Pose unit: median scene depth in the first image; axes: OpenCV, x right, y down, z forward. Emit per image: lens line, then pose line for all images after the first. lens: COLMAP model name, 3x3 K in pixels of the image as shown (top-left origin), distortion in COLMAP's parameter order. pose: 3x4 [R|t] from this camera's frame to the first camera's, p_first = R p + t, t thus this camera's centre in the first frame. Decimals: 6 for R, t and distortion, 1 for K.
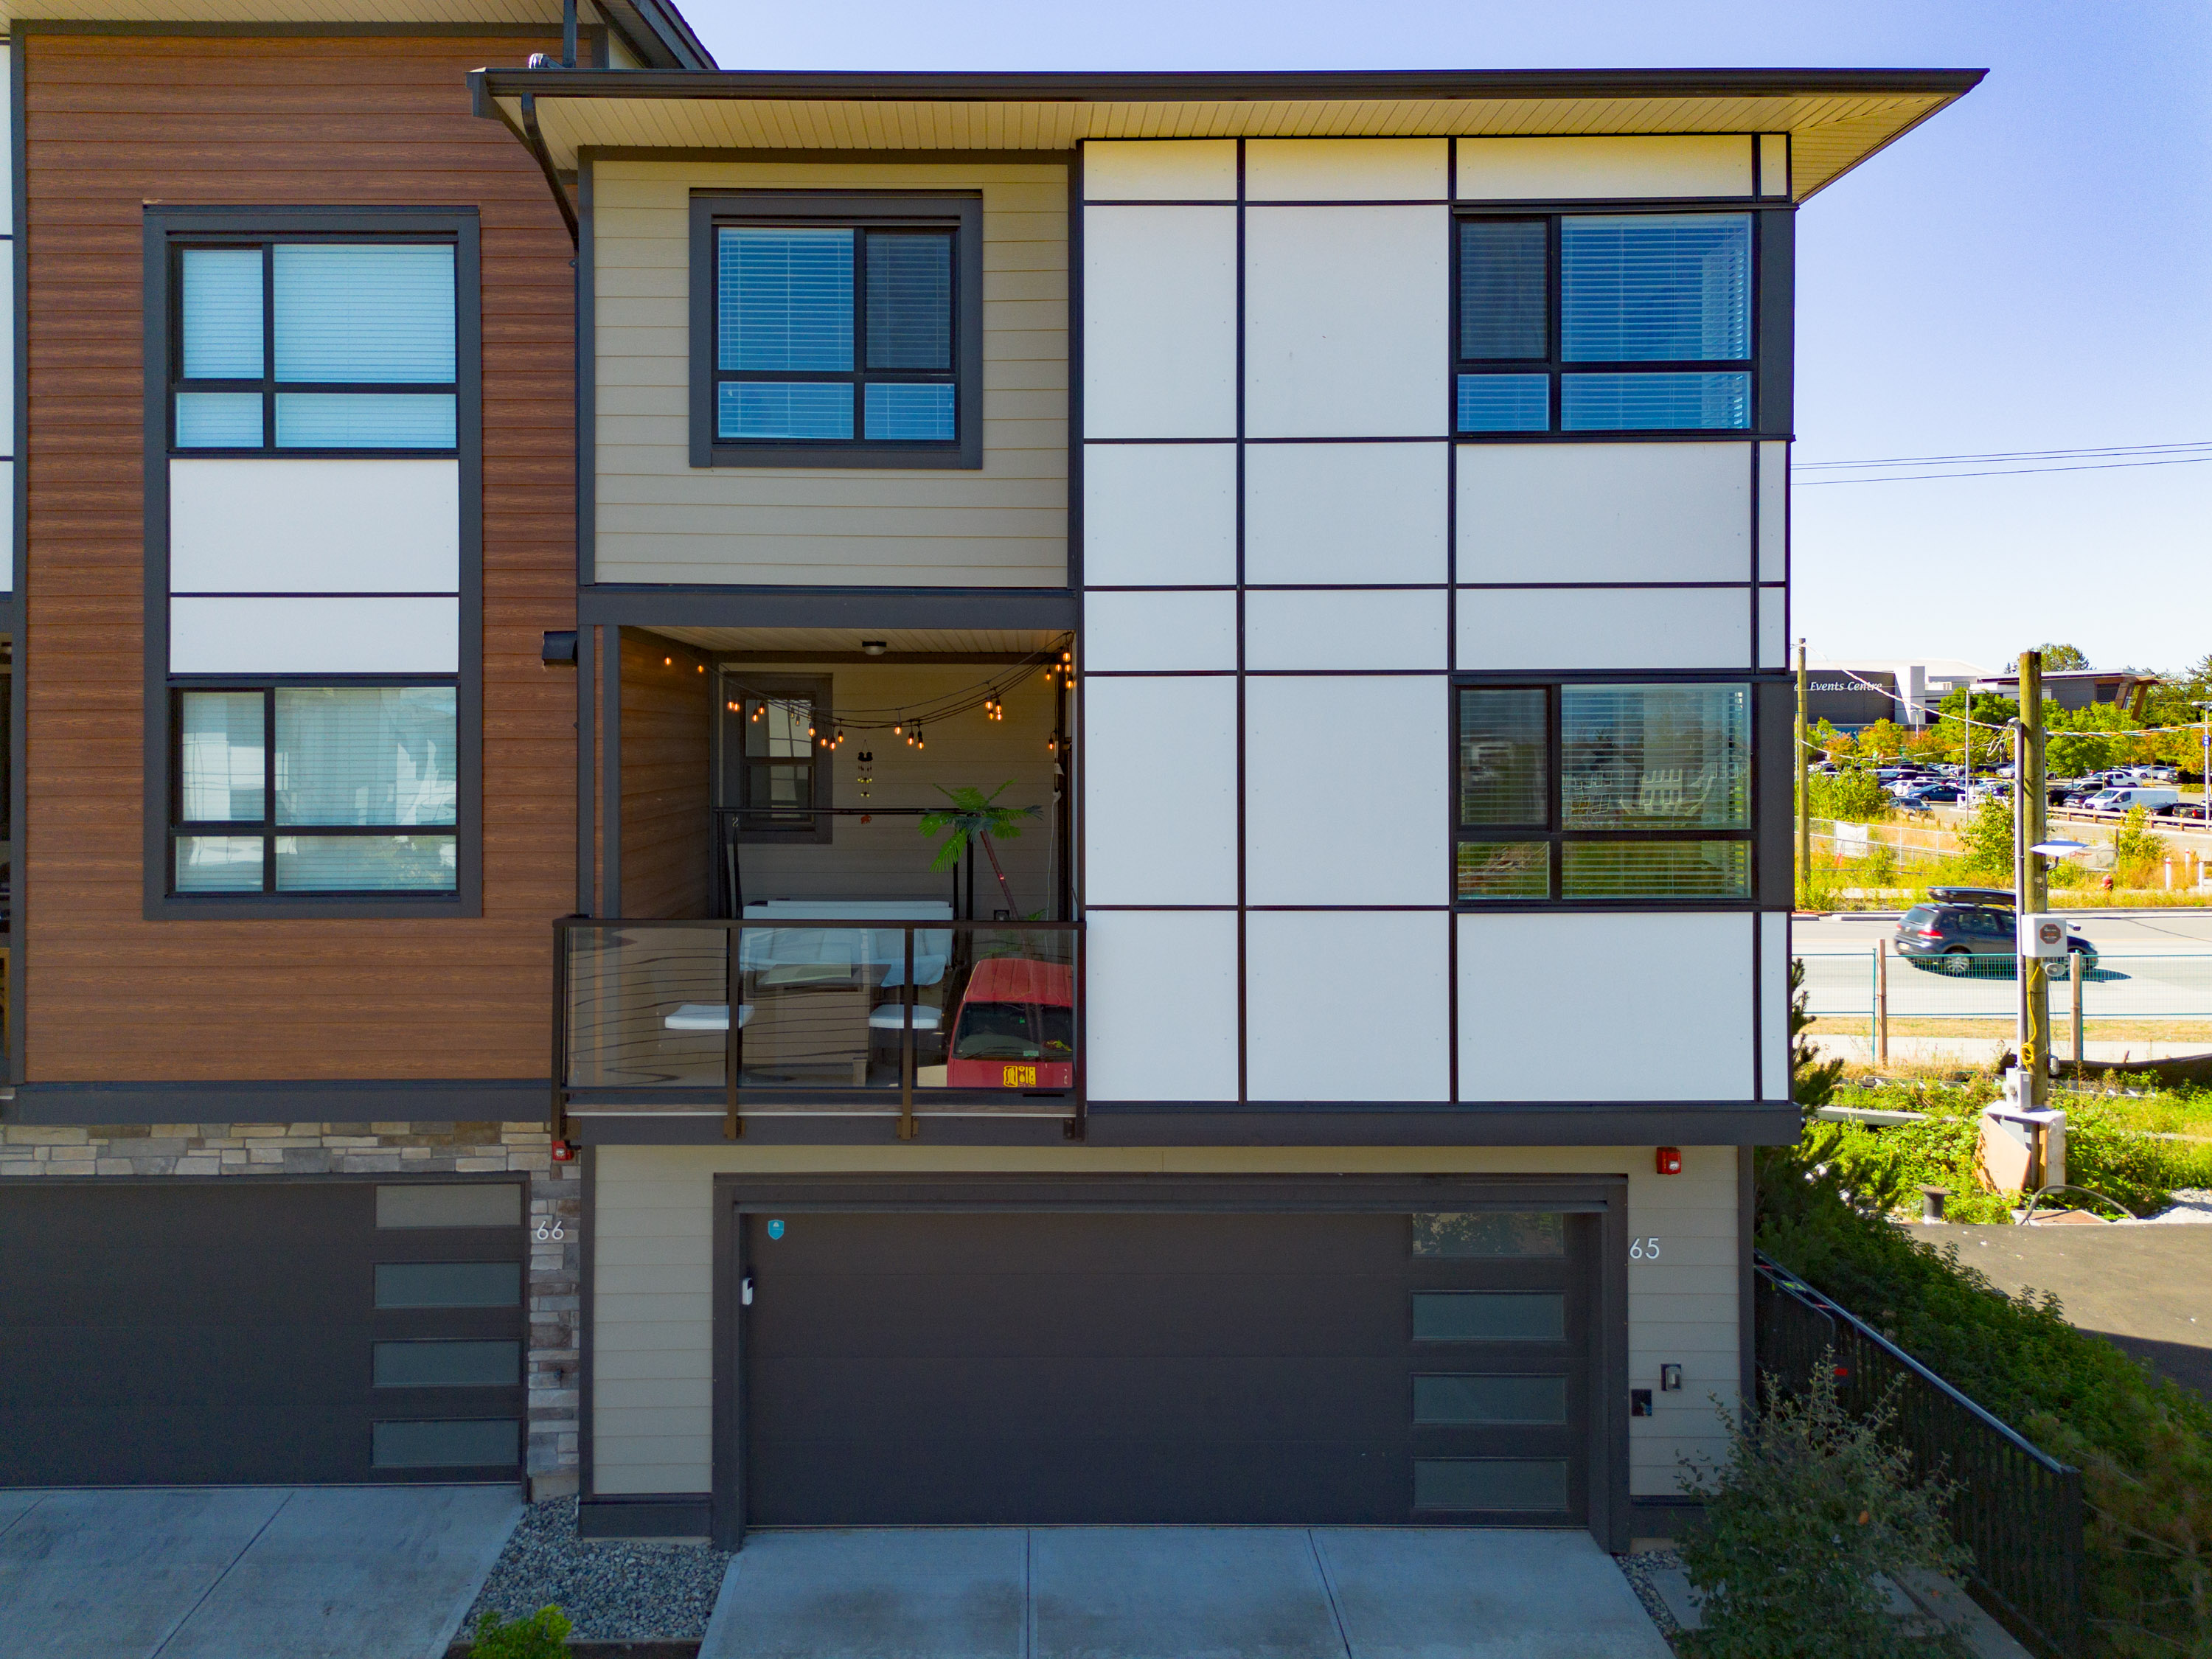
lens RADIAL K [[1558.8, 0, 993.0], [0, 1558.8, 807.5], [0, 0, 1]] dist [0.027791, -0.017212]
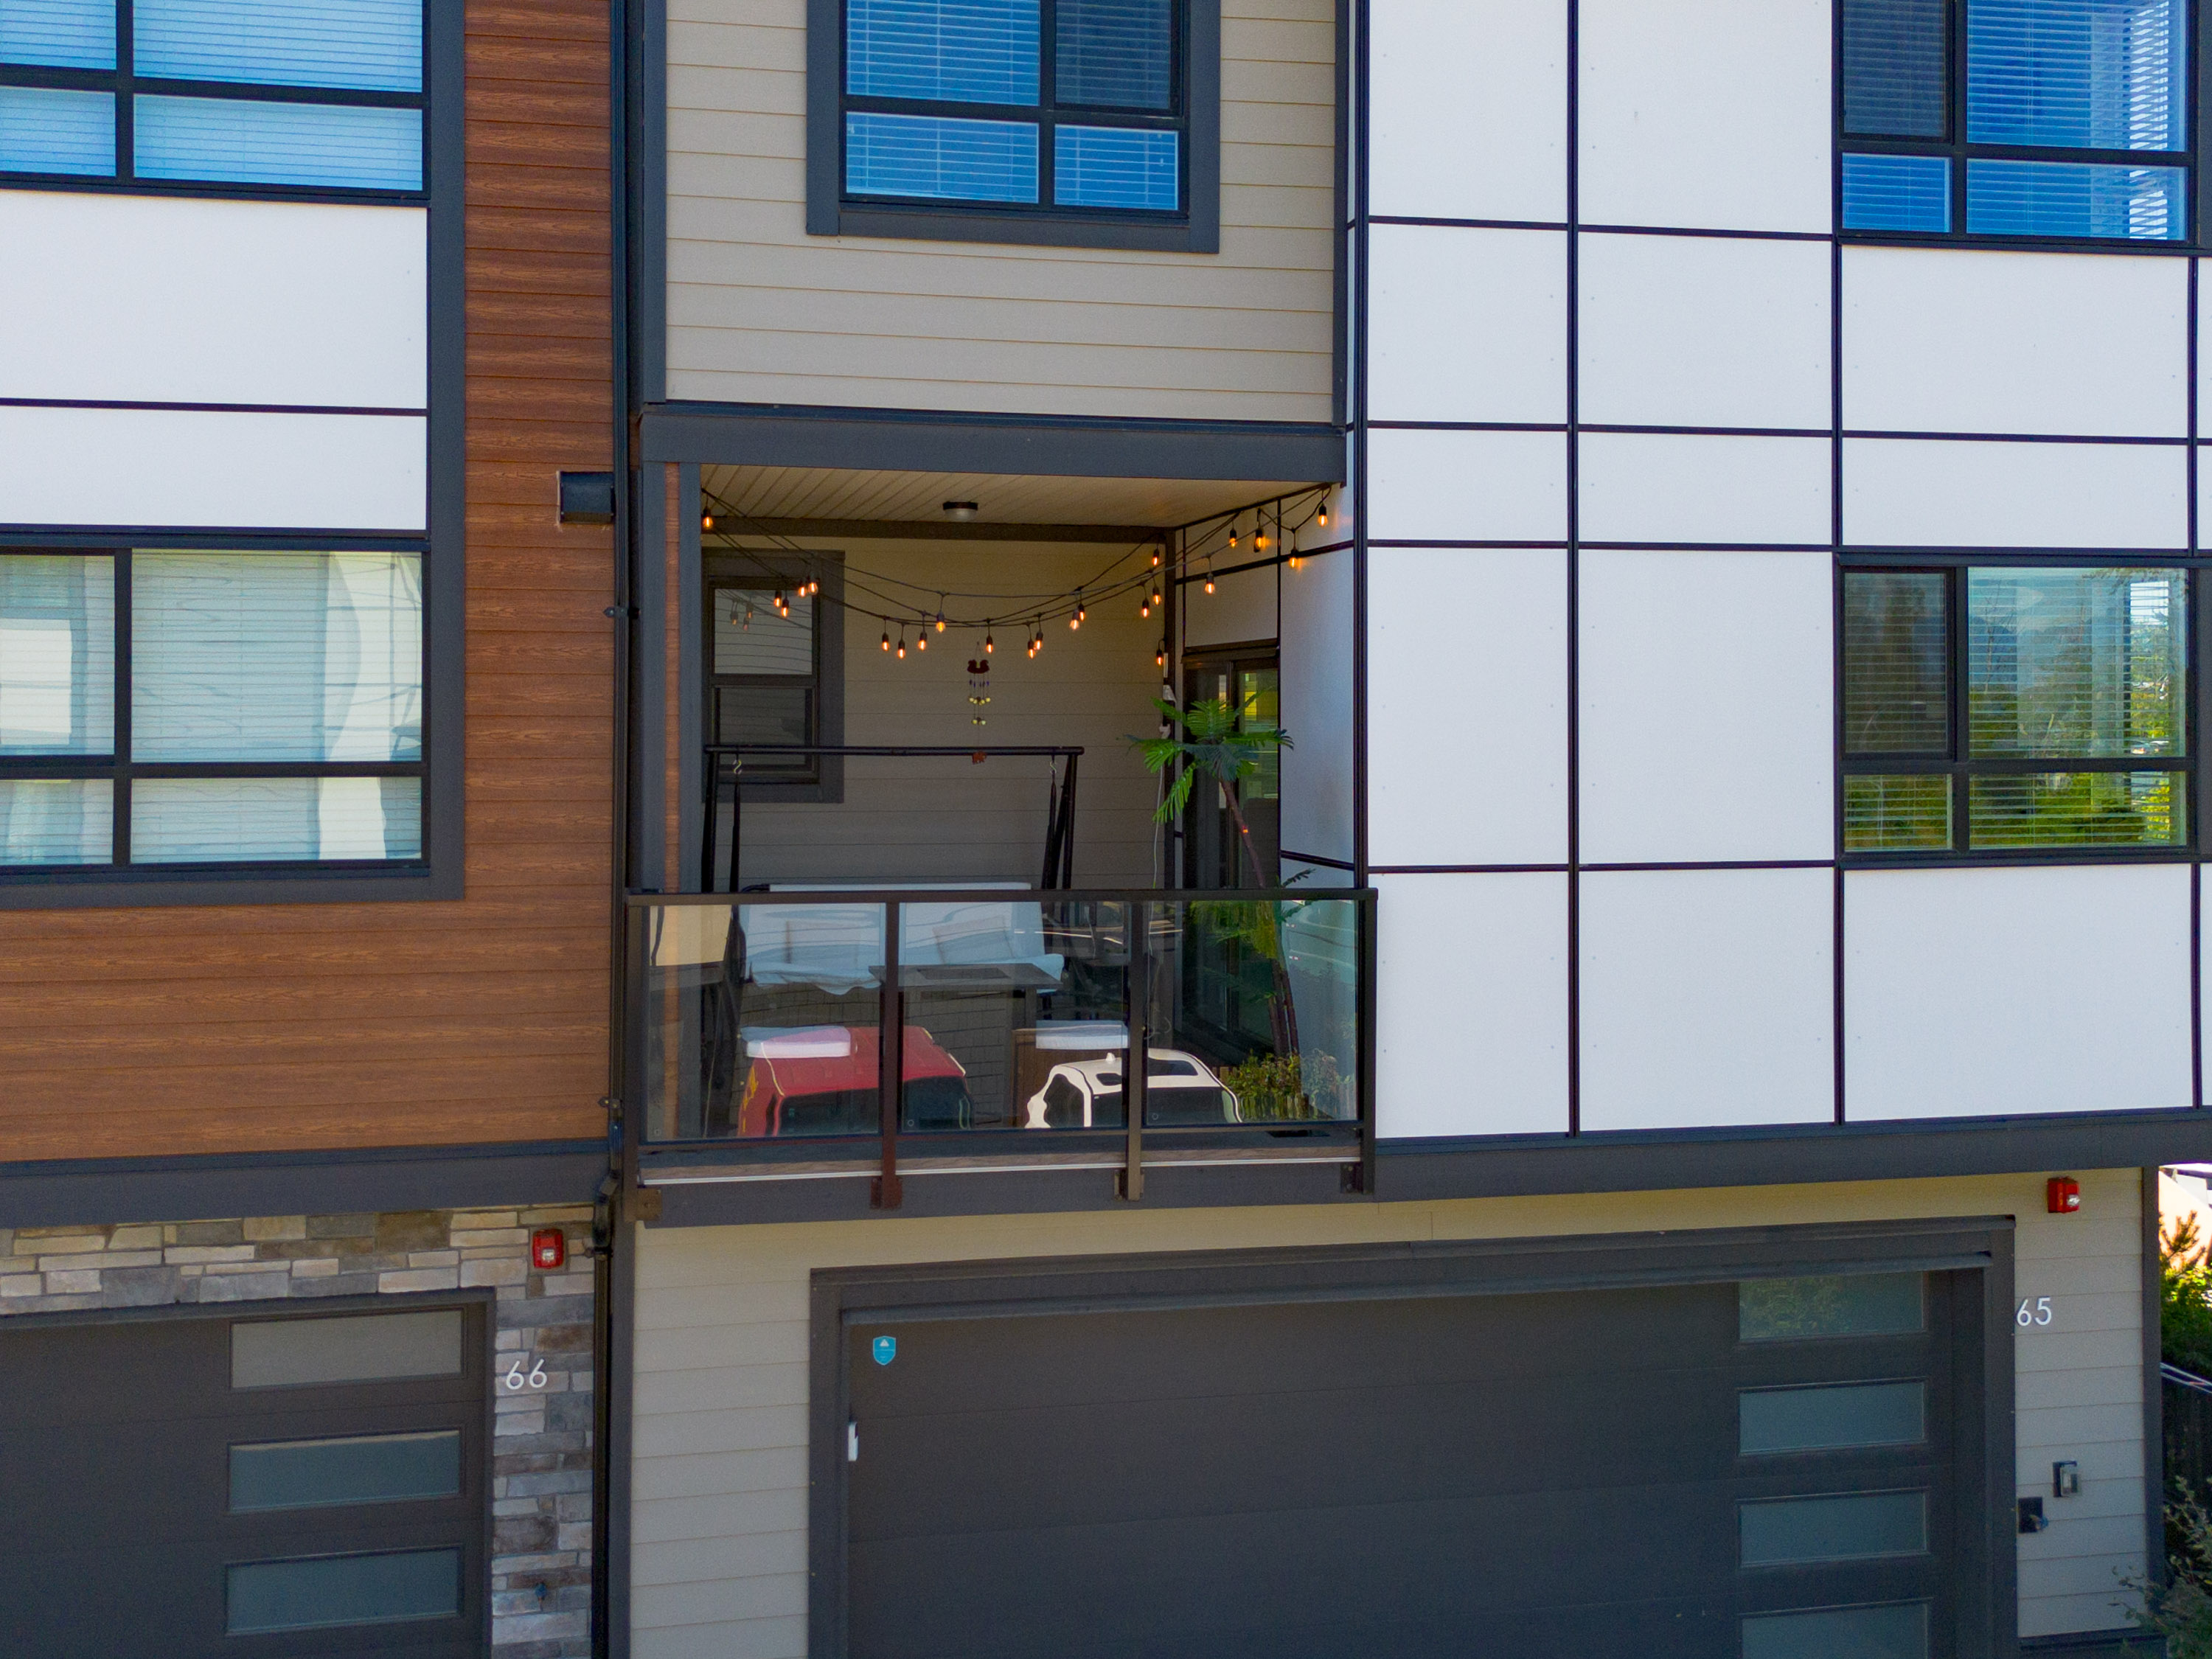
lens RADIAL K [[2376.3, 0, 1030.5], [0, 2376.3, 797.4], [0, 0, 1]] dist [0.020848, 0.000000]
pose [[0.979096, -0.005837, 0.203316, -0.297389], [0.006577, 0.999974, -0.002962, 0.031473], [-0.203294, 0.004237, 0.979109, -0.038103]]
